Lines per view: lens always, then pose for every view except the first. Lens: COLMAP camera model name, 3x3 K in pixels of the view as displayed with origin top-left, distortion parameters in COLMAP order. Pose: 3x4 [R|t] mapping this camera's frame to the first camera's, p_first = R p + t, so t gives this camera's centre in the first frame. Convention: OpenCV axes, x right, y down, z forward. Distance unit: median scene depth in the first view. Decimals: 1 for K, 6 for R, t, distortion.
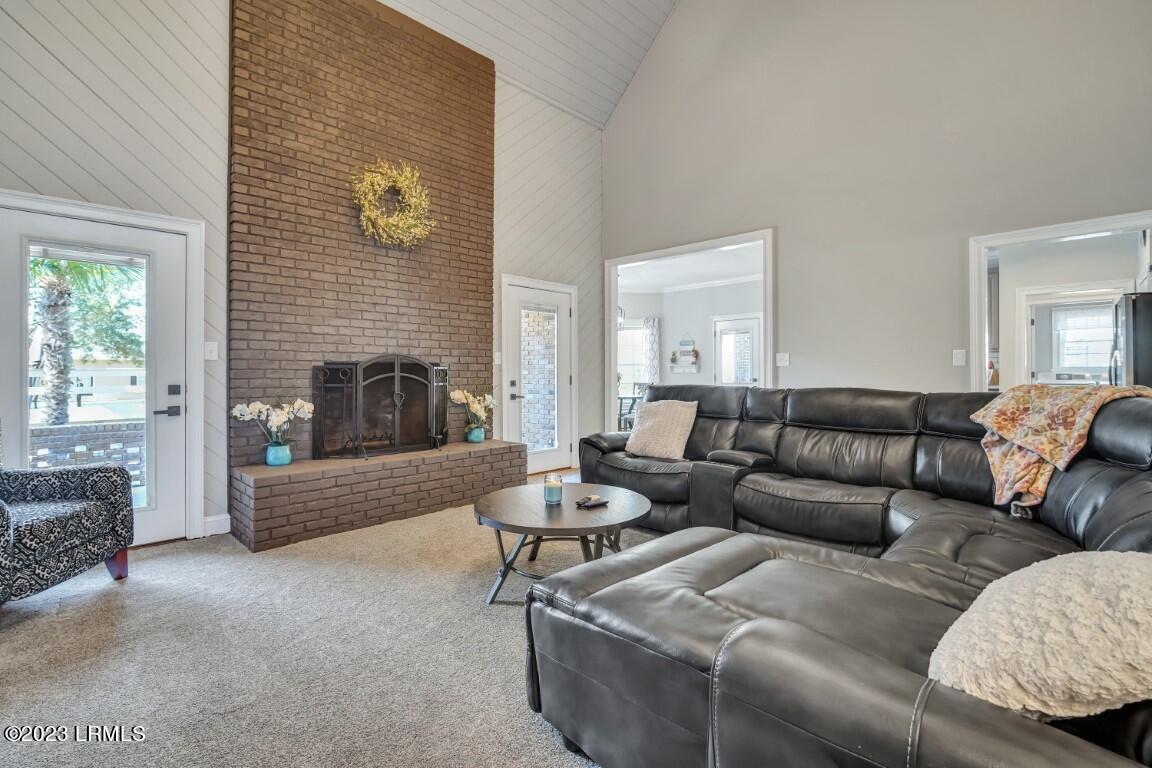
lens RADIAL K [[522.0, 0, 573.7], [0, 522.0, 372.0], [0, 0, 1]] dist [-0.002604, -0.000333]
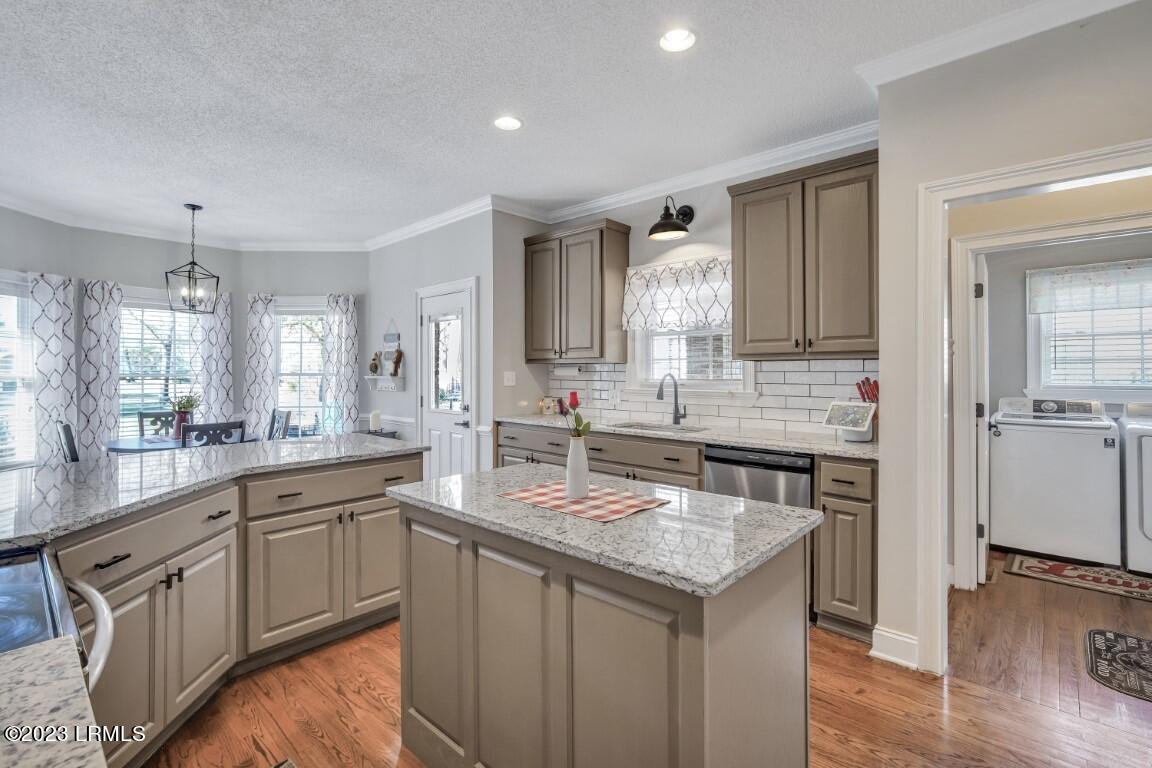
lens RADIAL K [[522.0, 0, 573.7], [0, 522.0, 372.0], [0, 0, 1]] dist [-0.002604, -0.000333]
pose [[0.999830, 0.001670, 0.018387, 0.403780], [-0.001799, 0.999974, 0.007017, -0.022383], [-0.018375, -0.007049, 0.999806, 0.430876]]
